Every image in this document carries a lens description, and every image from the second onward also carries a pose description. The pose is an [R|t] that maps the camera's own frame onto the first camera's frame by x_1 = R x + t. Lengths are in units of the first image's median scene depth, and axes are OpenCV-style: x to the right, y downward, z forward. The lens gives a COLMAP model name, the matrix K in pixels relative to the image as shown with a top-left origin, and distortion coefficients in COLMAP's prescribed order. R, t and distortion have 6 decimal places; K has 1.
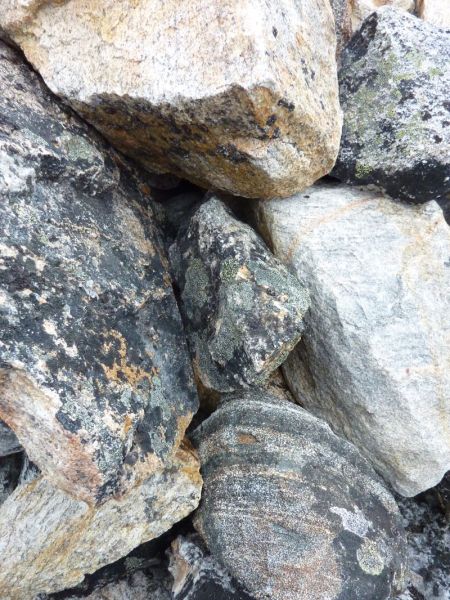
lens RADIAL K [[441.8, 0, 225.0], [0, 441.8, 300.0], [0, 0, 1]] dist [-0.026770, -0.003002]
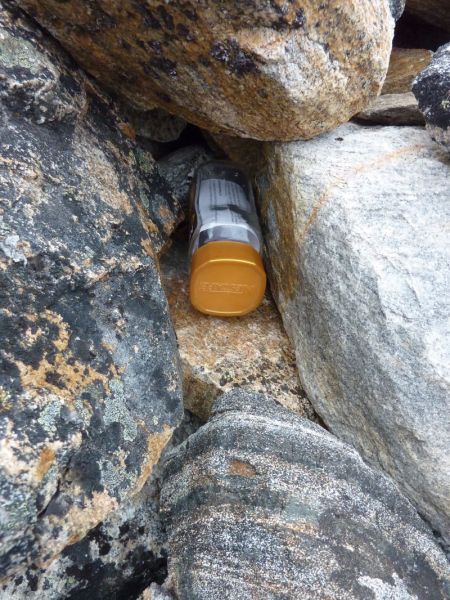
lens RADIAL K [[441.8, 0, 225.0], [0, 441.8, 300.0], [0, 0, 1]] dist [-0.026770, -0.003002]
pose [[0.998460, 0.032423, -0.045015, 0.043155], [-0.030806, 0.998871, 0.036166, 0.016280], [0.046137, -0.034723, 0.998331, 0.295482]]
